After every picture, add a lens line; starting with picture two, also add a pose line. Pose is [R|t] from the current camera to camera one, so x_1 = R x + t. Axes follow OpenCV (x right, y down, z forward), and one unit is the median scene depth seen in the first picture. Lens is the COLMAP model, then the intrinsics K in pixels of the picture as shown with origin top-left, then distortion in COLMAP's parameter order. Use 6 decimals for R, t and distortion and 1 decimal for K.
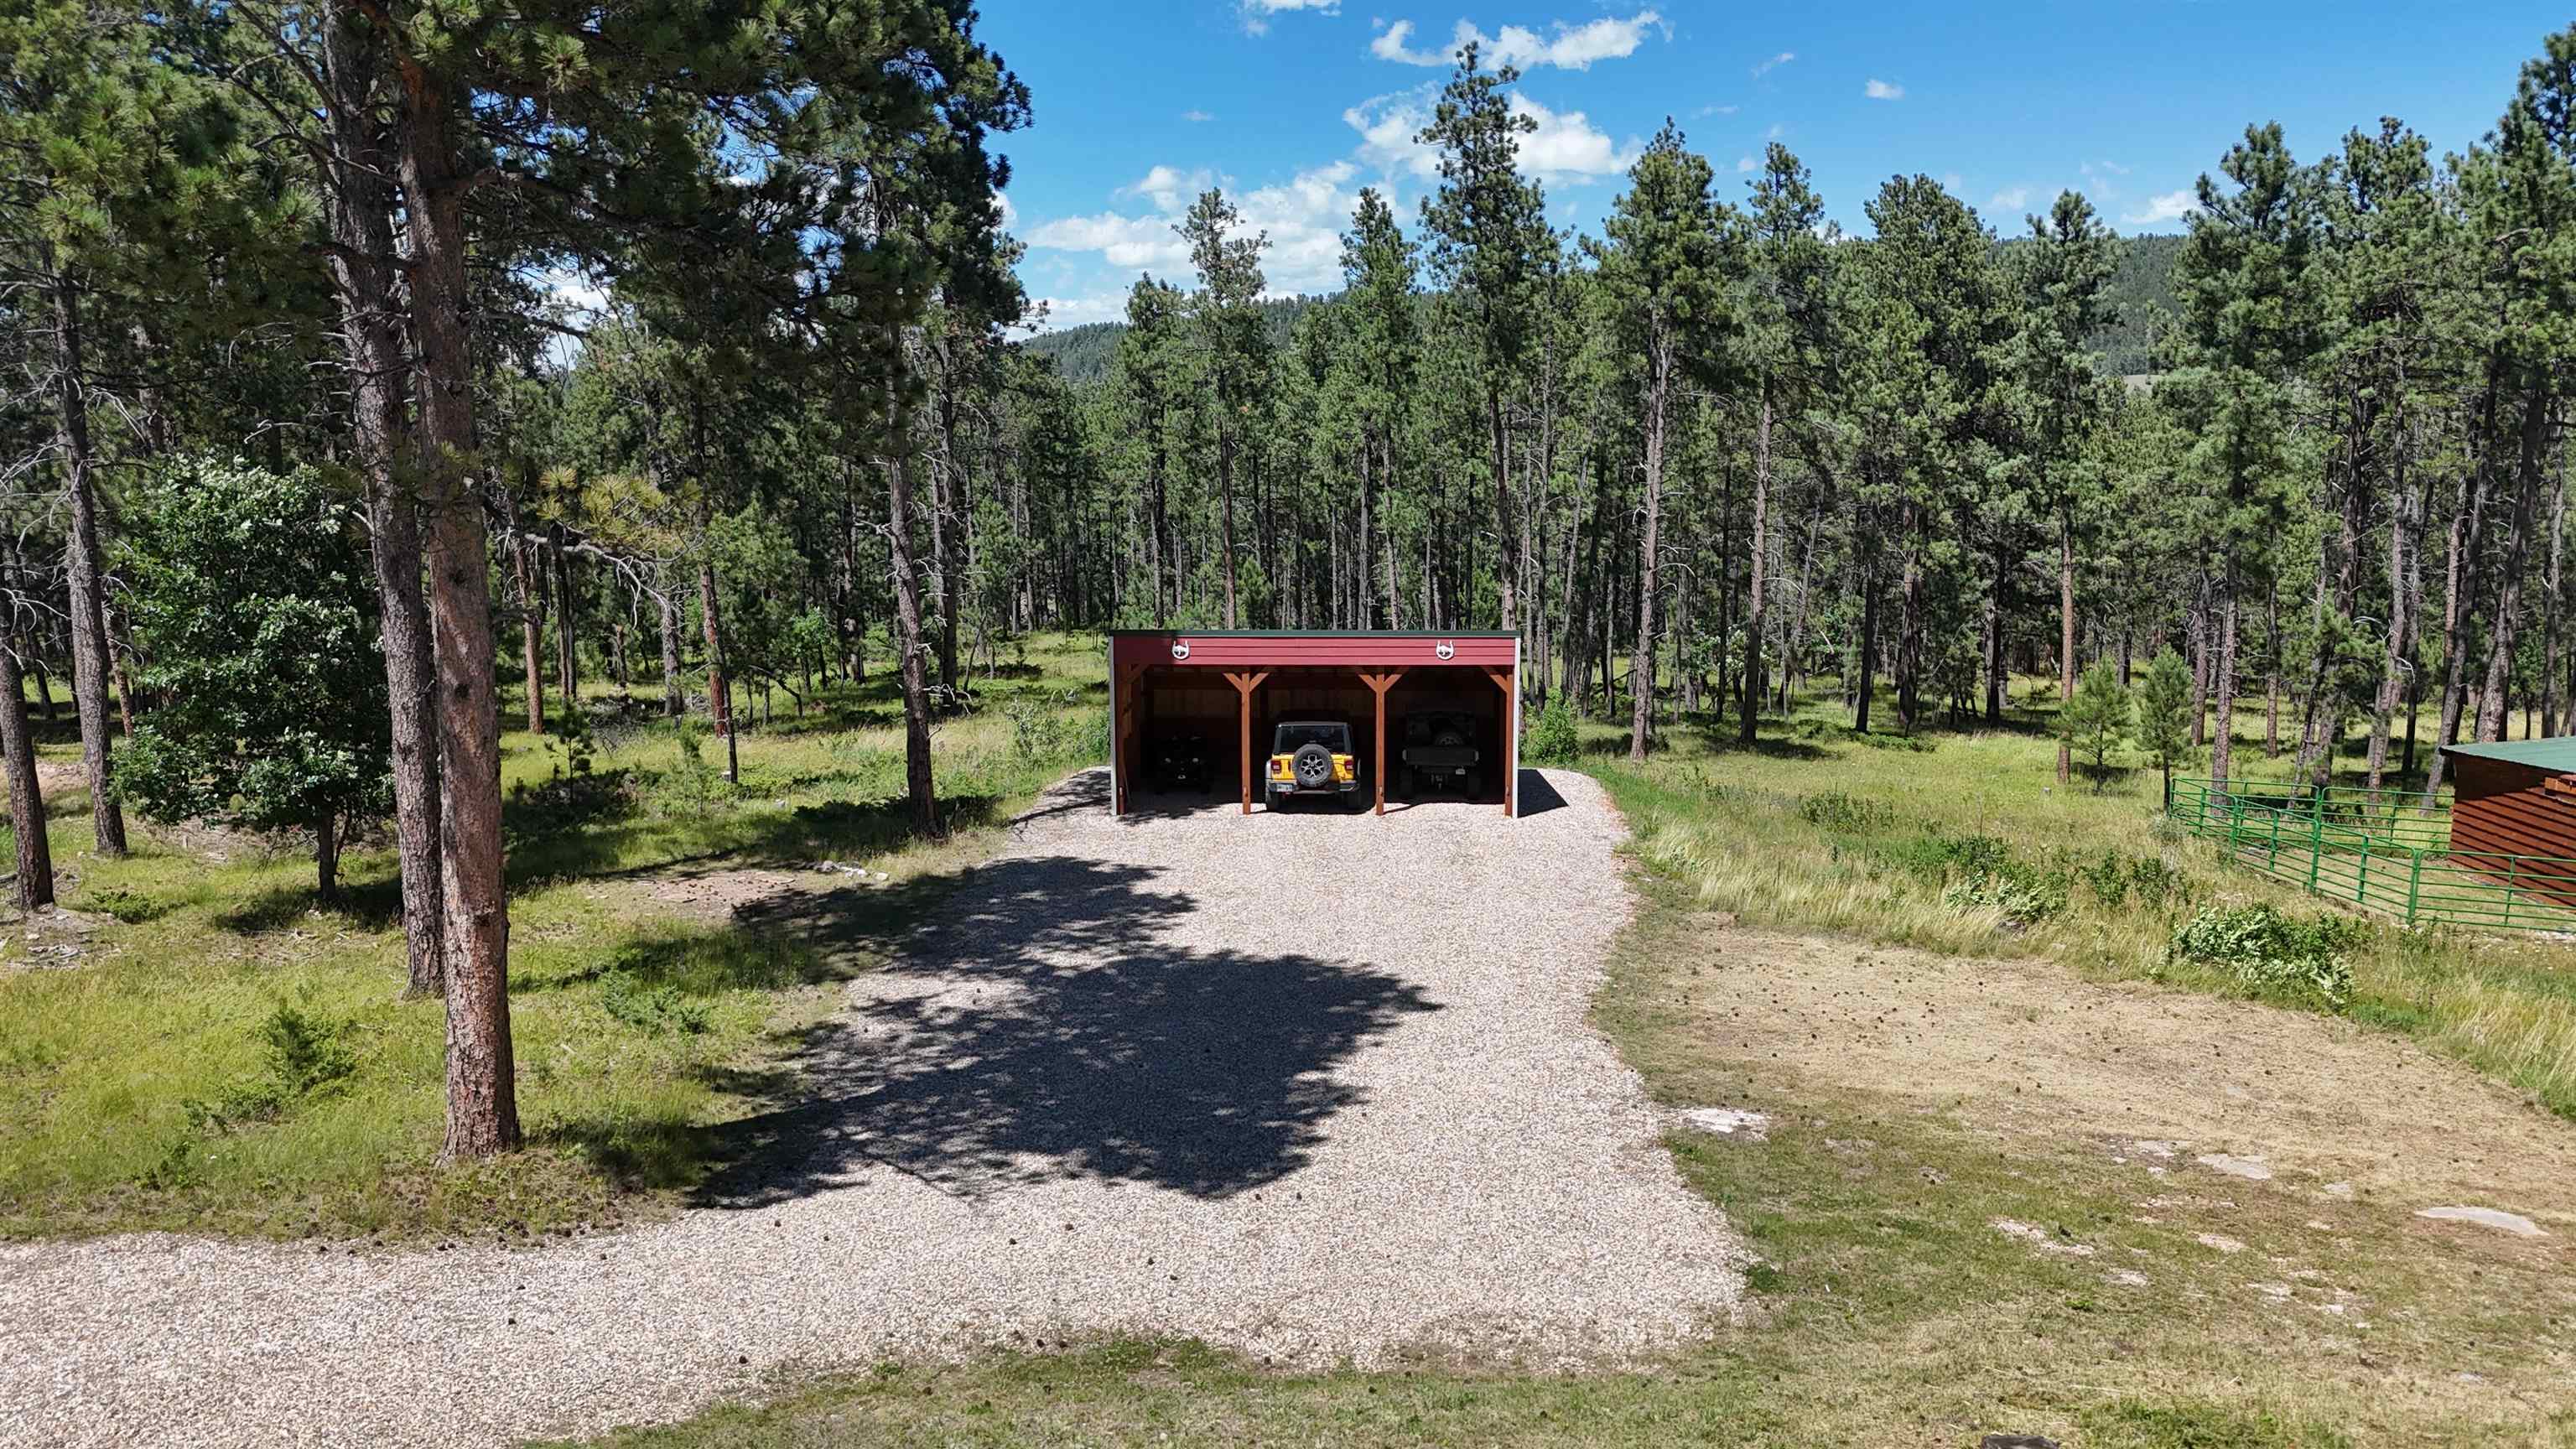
lens RADIAL K [[1795.9, 0, 1287.9], [0, 1795.9, 656.5], [0, 0, 1]] dist [0.011178, 0.005818]
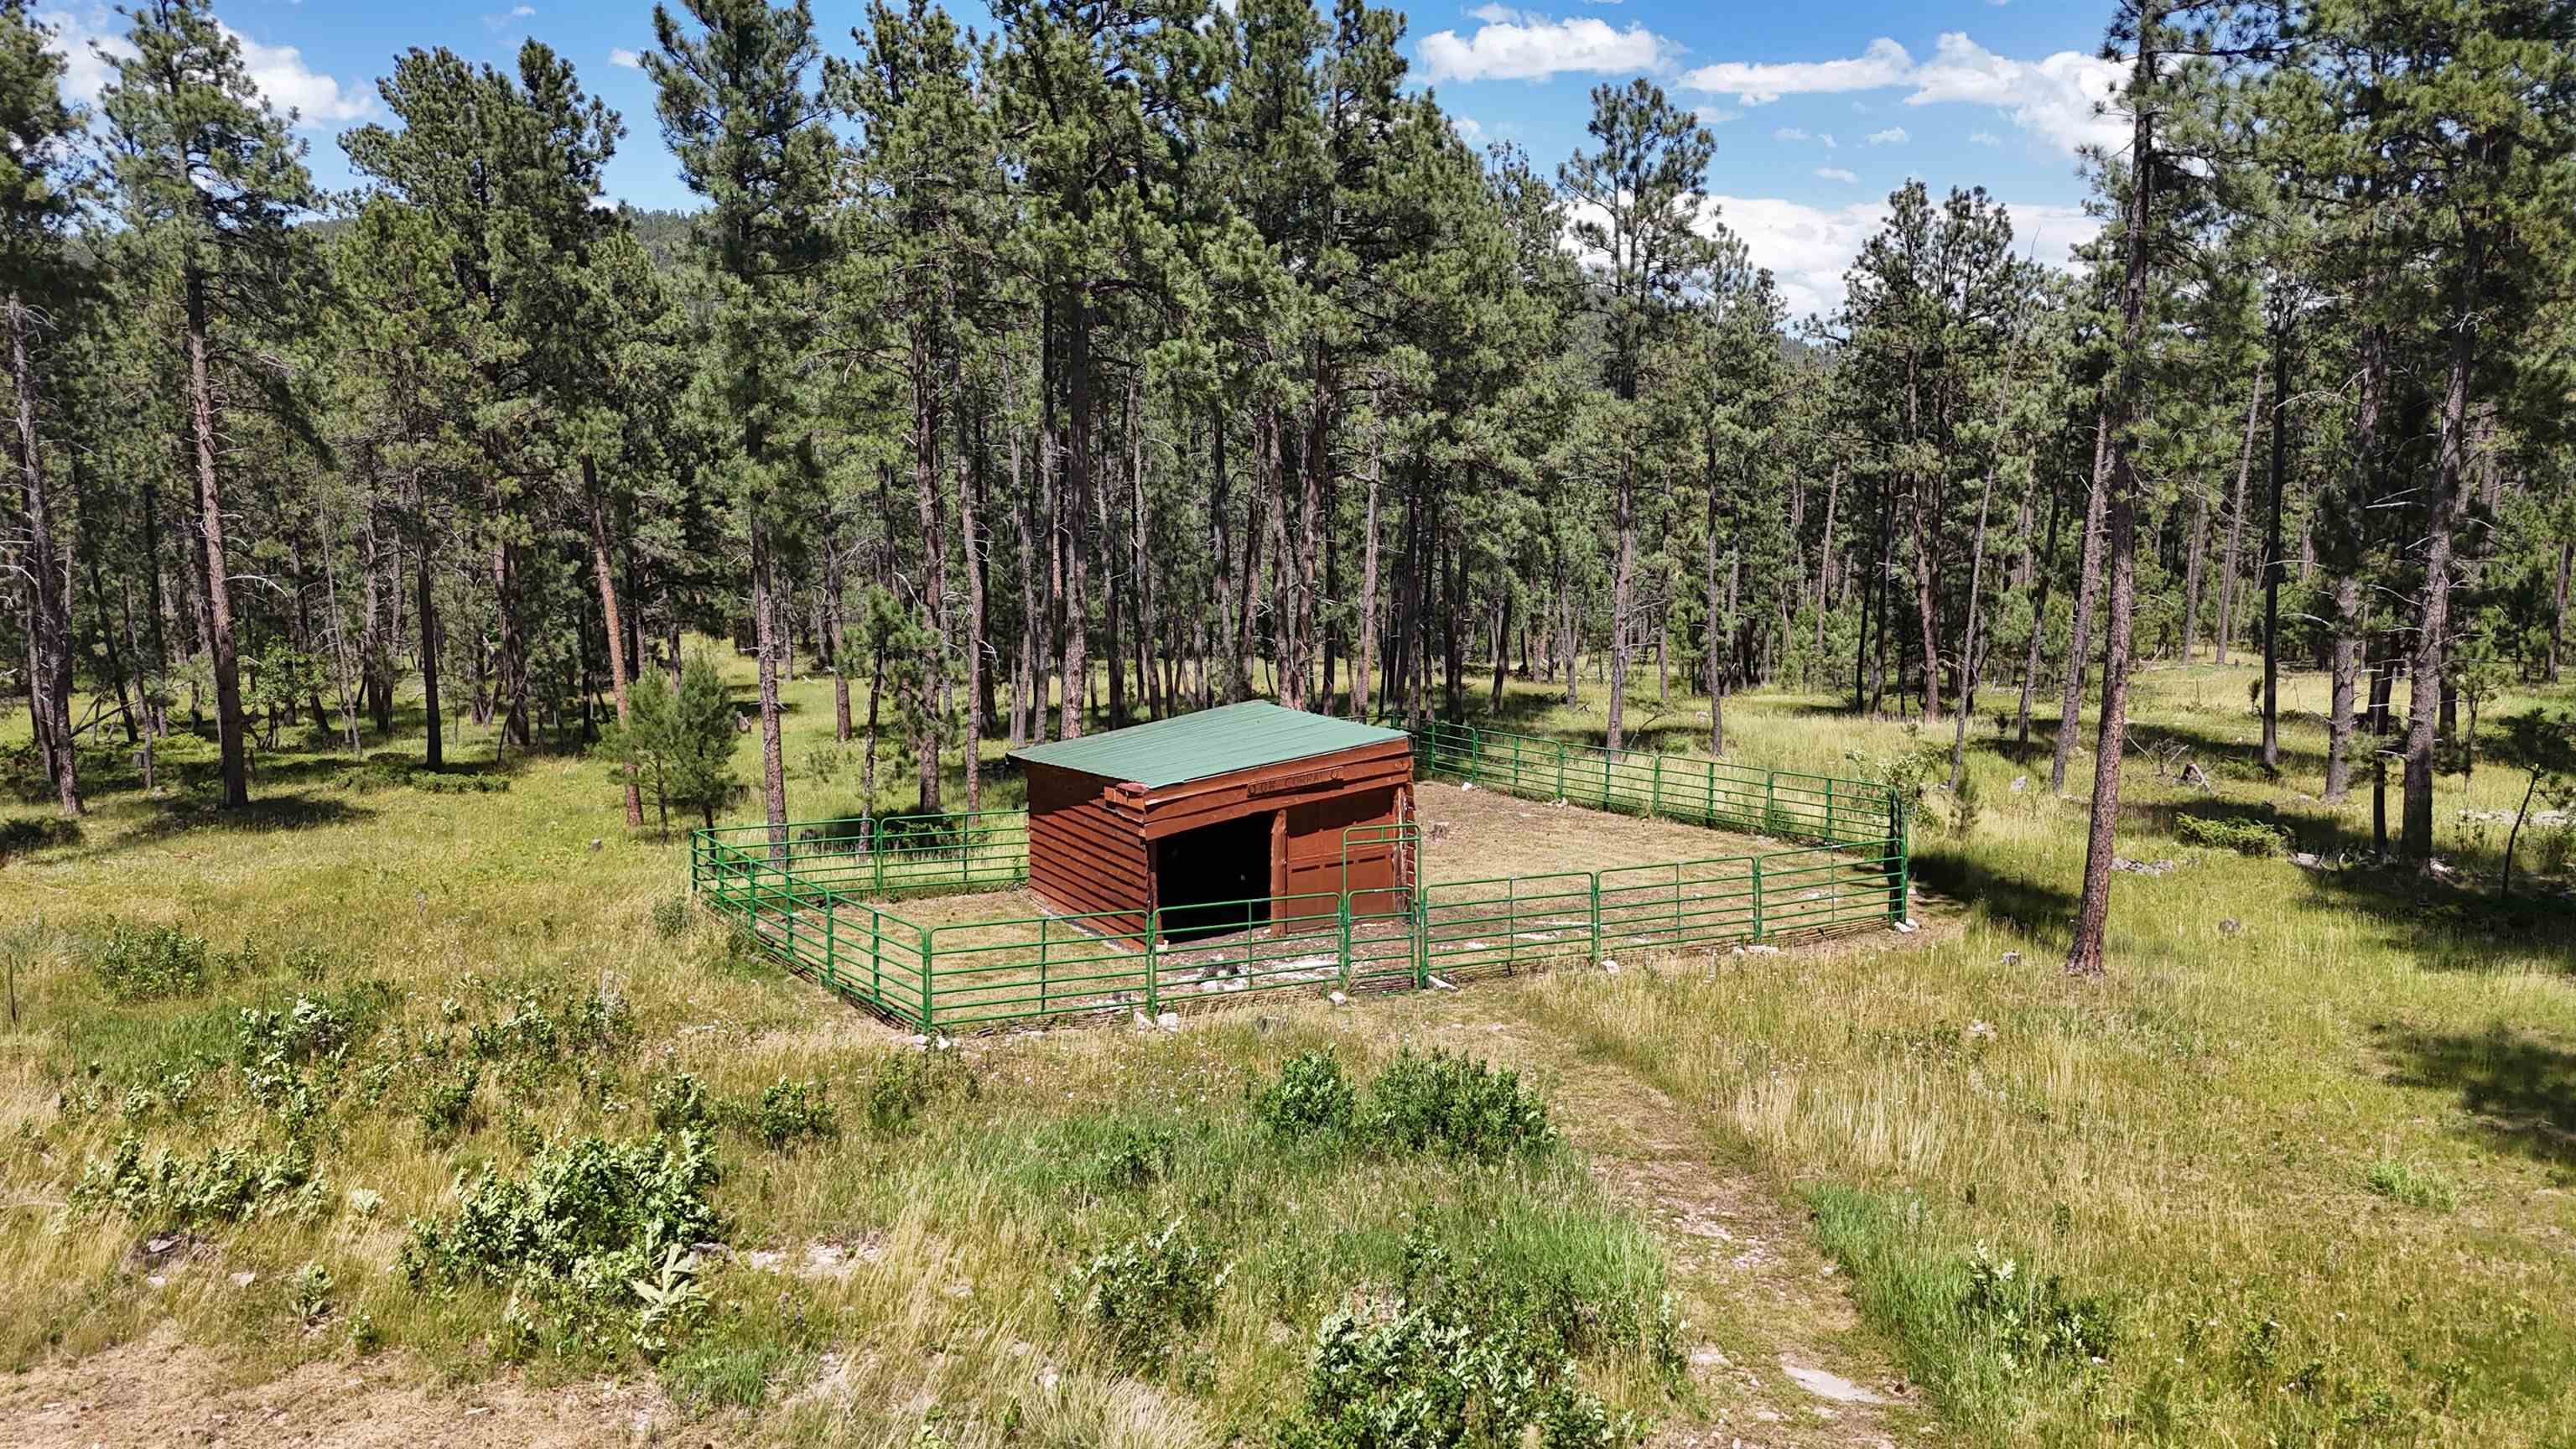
lens RADIAL K [[1796.7, 0, 1284.7], [0, 1796.7, 668.1], [0, 0, 1]] dist [0.021843, -0.006197]
pose [[0.790319, -0.091397, 0.605840, 0.240456], [0.077855, 0.995776, 0.048661, -0.016956], [-0.607729, 0.008710, 0.794097, 0.269826]]
